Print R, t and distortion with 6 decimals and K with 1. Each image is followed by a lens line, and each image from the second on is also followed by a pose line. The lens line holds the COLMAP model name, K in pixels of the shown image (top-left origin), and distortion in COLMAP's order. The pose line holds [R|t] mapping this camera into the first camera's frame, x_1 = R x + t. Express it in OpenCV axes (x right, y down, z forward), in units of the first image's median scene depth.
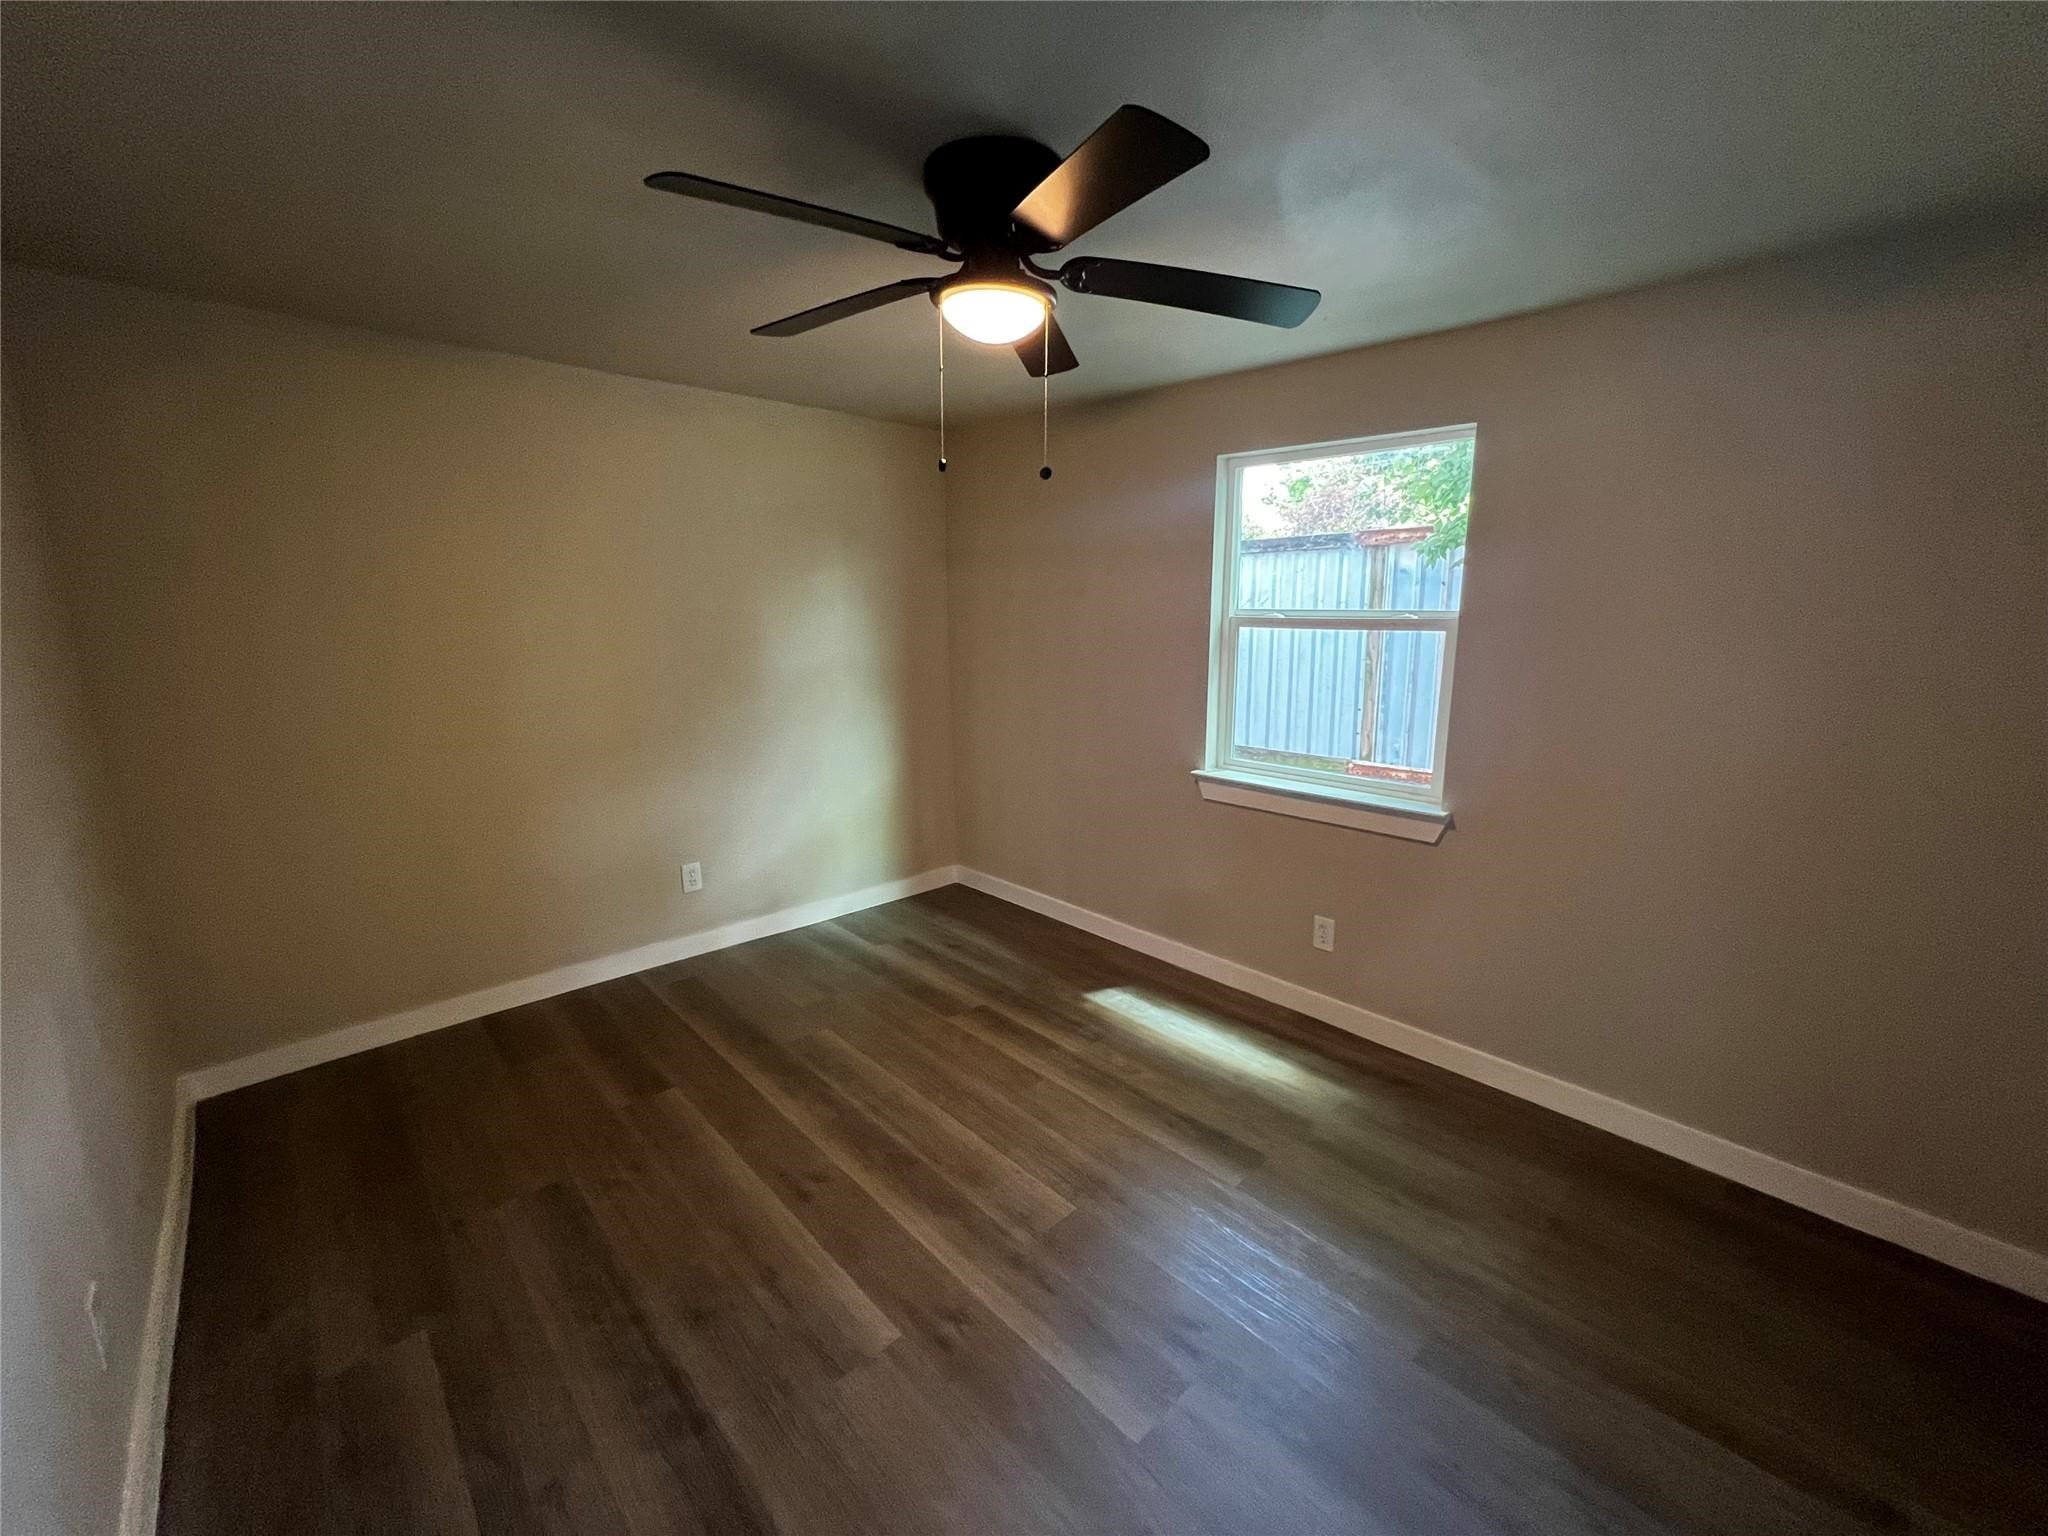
lens RADIAL K [[825.3, 0, 1024.0], [0, 825.3, 768.0], [0, 0, 1]] dist [0.000071, 0.000119]
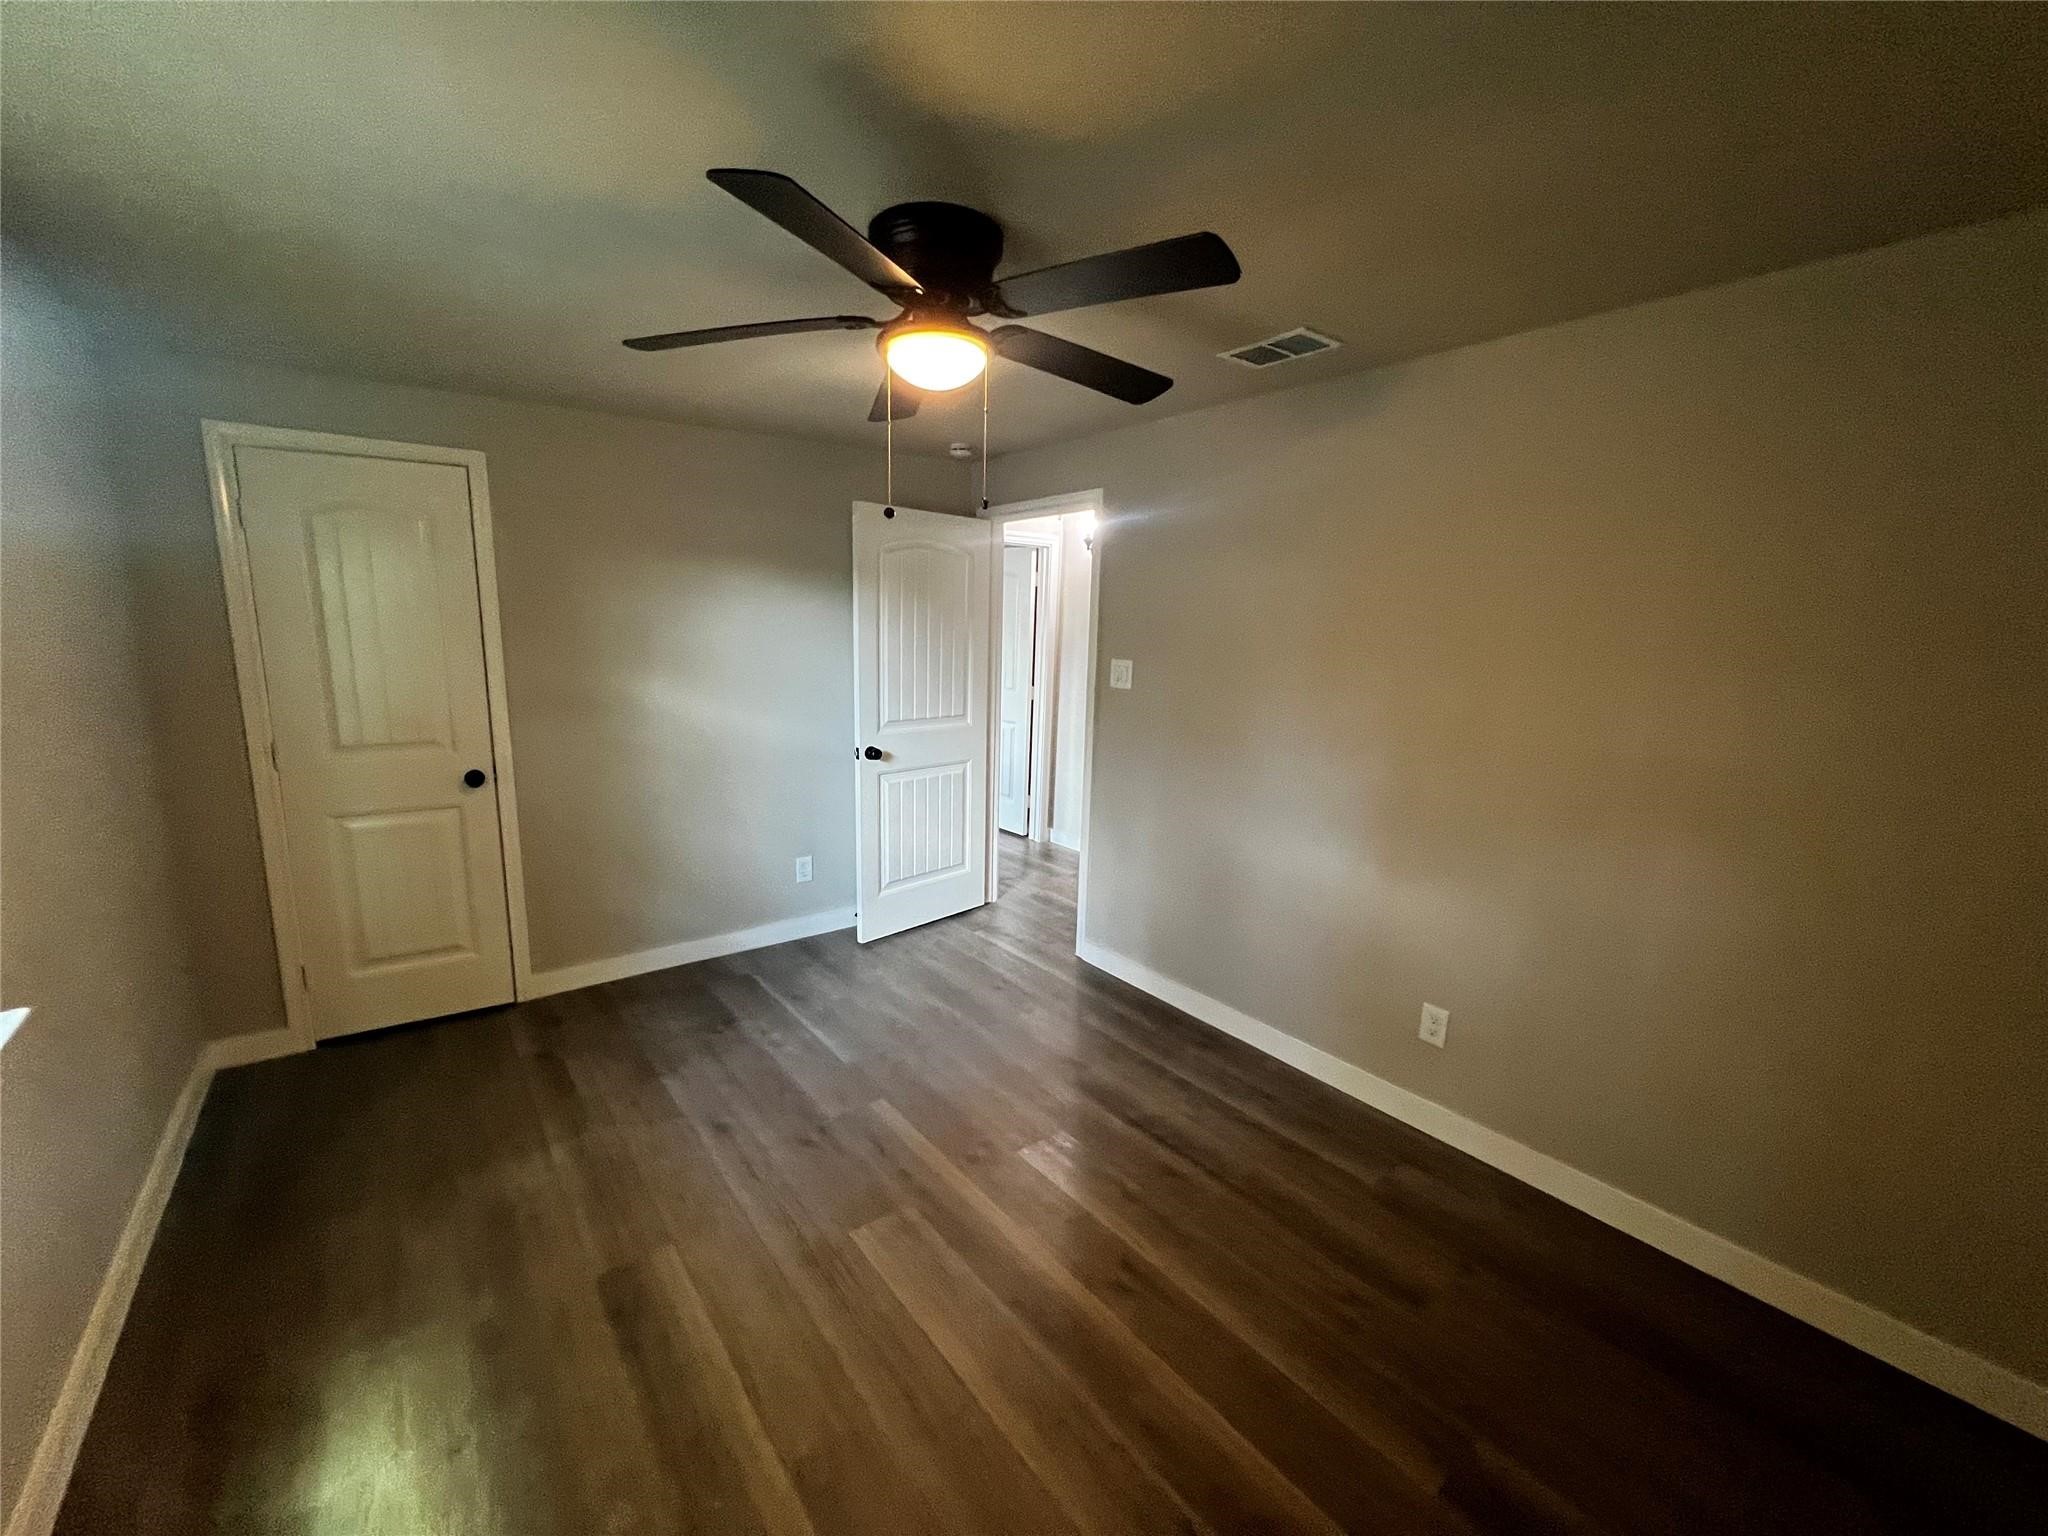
lens RADIAL K [[828.9, 0, 1024.0], [0, 828.9, 768.0], [0, 0, 1]] dist [-0.002229, -0.000185]
pose [[-0.995187, -0.045059, 0.087021, -0.204072], [-0.011334, 0.934985, 0.354505, -0.343500], [-0.097337, 0.351812, -0.930996, 1.681592]]
